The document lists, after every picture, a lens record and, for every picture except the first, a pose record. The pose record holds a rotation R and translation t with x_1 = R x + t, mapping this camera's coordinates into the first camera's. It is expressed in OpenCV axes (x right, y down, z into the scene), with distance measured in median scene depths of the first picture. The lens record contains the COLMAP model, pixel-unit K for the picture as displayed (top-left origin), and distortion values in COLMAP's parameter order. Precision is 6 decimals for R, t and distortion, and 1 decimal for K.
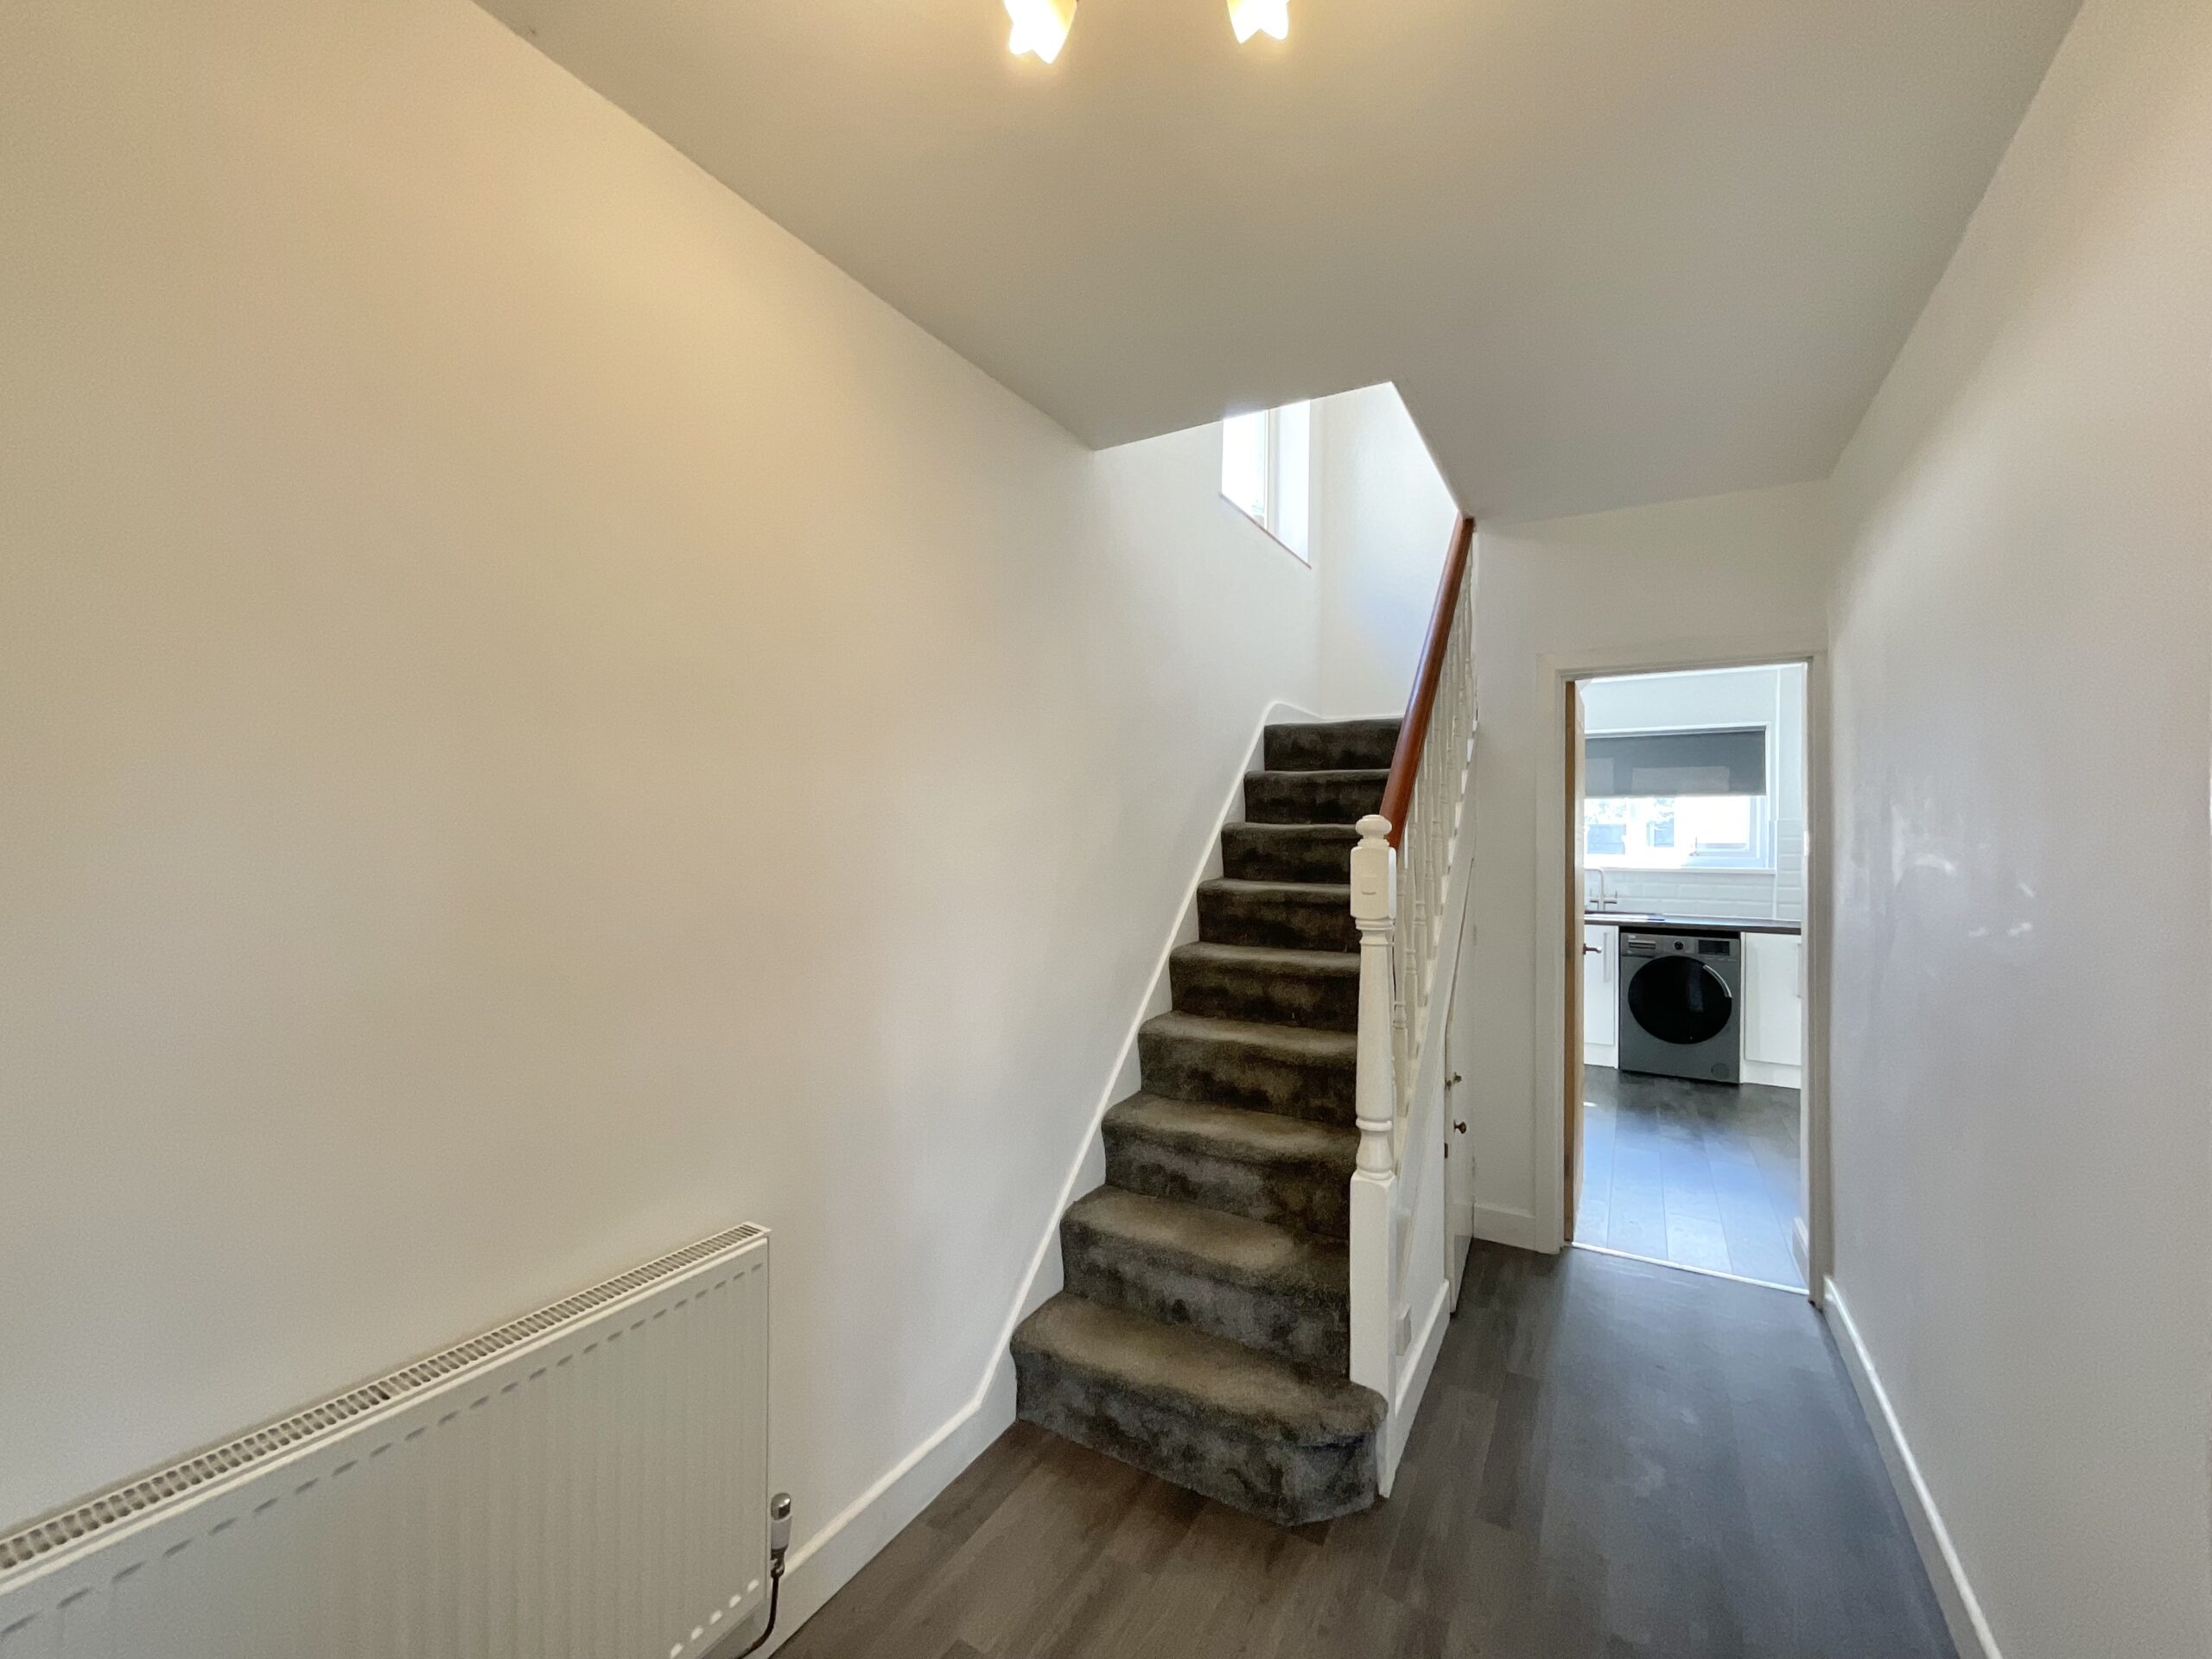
lens RADIAL K [[899.7, 0, 1106.0], [0, 899.7, 829.5], [0, 0, 1]] dist [0.004168, 0.000776]
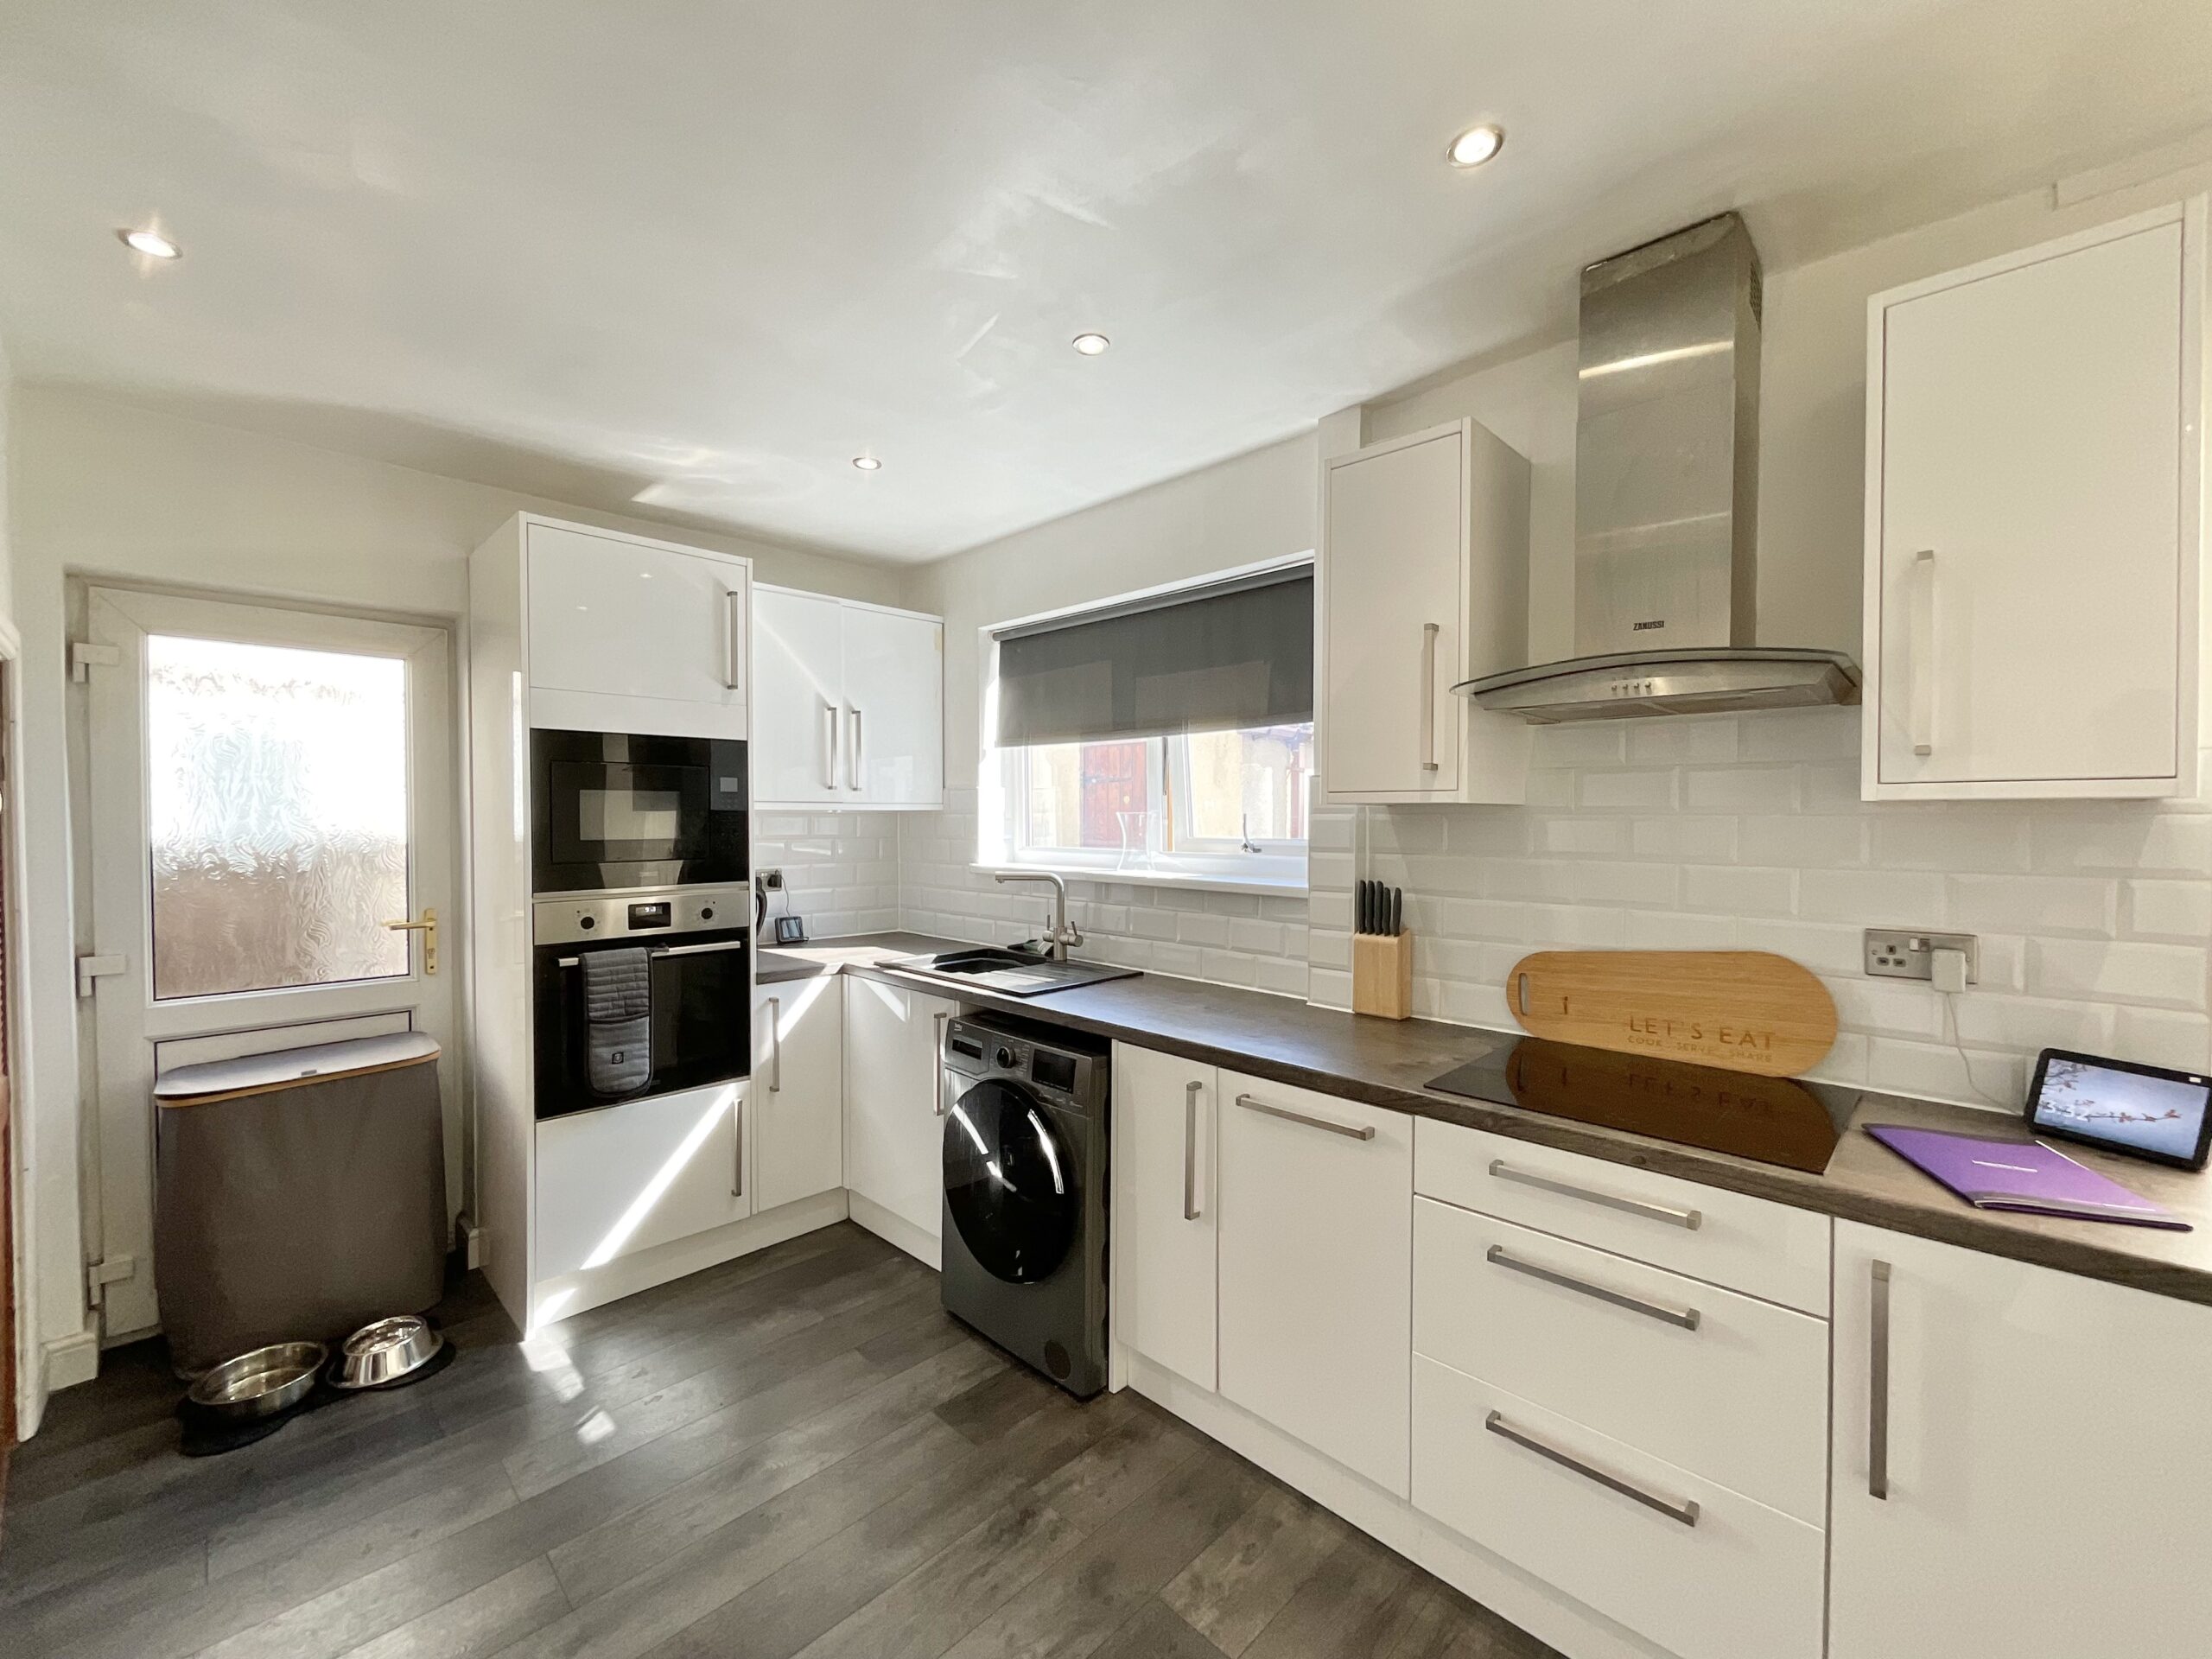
lens RADIAL K [[899.7, 0, 1106.0], [0, 899.7, 829.5], [0, 0, 1]] dist [0.004168, 0.000776]
pose [[0.969860, -0.000093, -0.243662, 0.762574], [0.005414, 0.999761, 0.021167, 0.007000], [0.243602, -0.021848, 0.969629, 0.564022]]
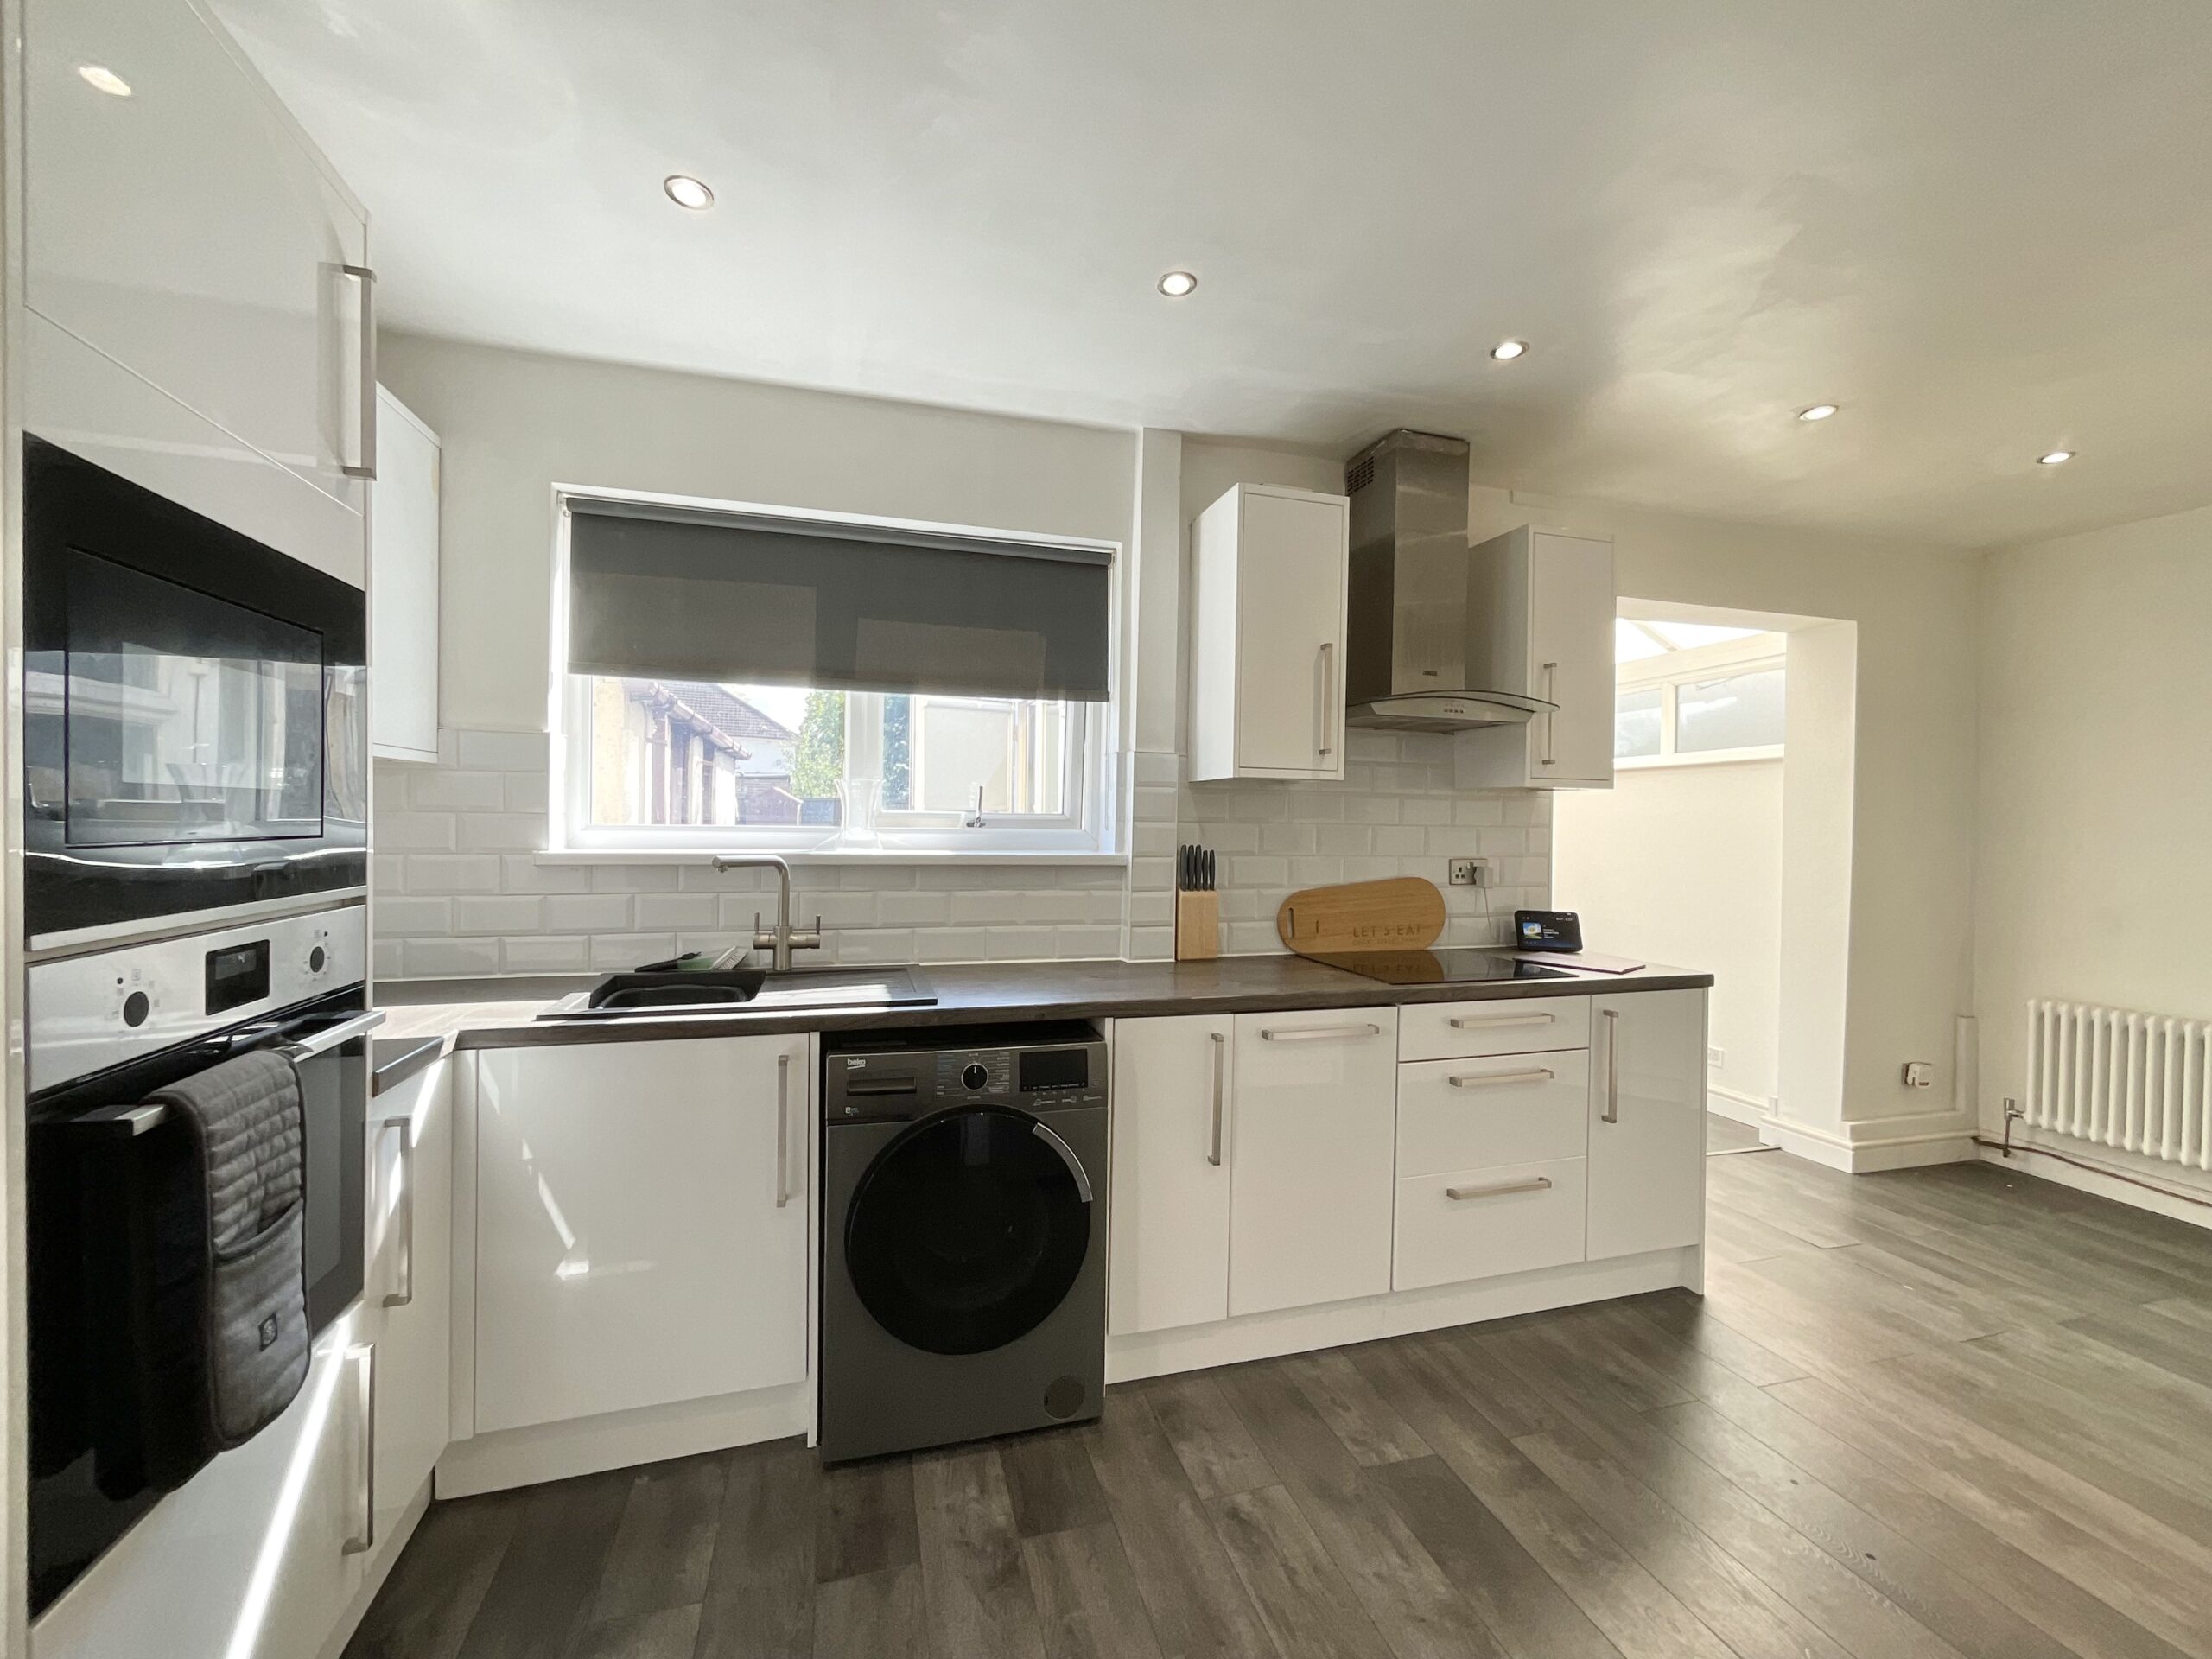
lens RADIAL K [[899.7, 0, 1106.0], [0, 899.7, 829.5], [0, 0, 1]] dist [0.004168, 0.000776]
pose [[0.685510, -0.001802, 0.728061, 0.398406], [-0.015249, 0.999742, 0.016832, 0.023762], [-0.727903, -0.022640, 0.685306, 0.695713]]
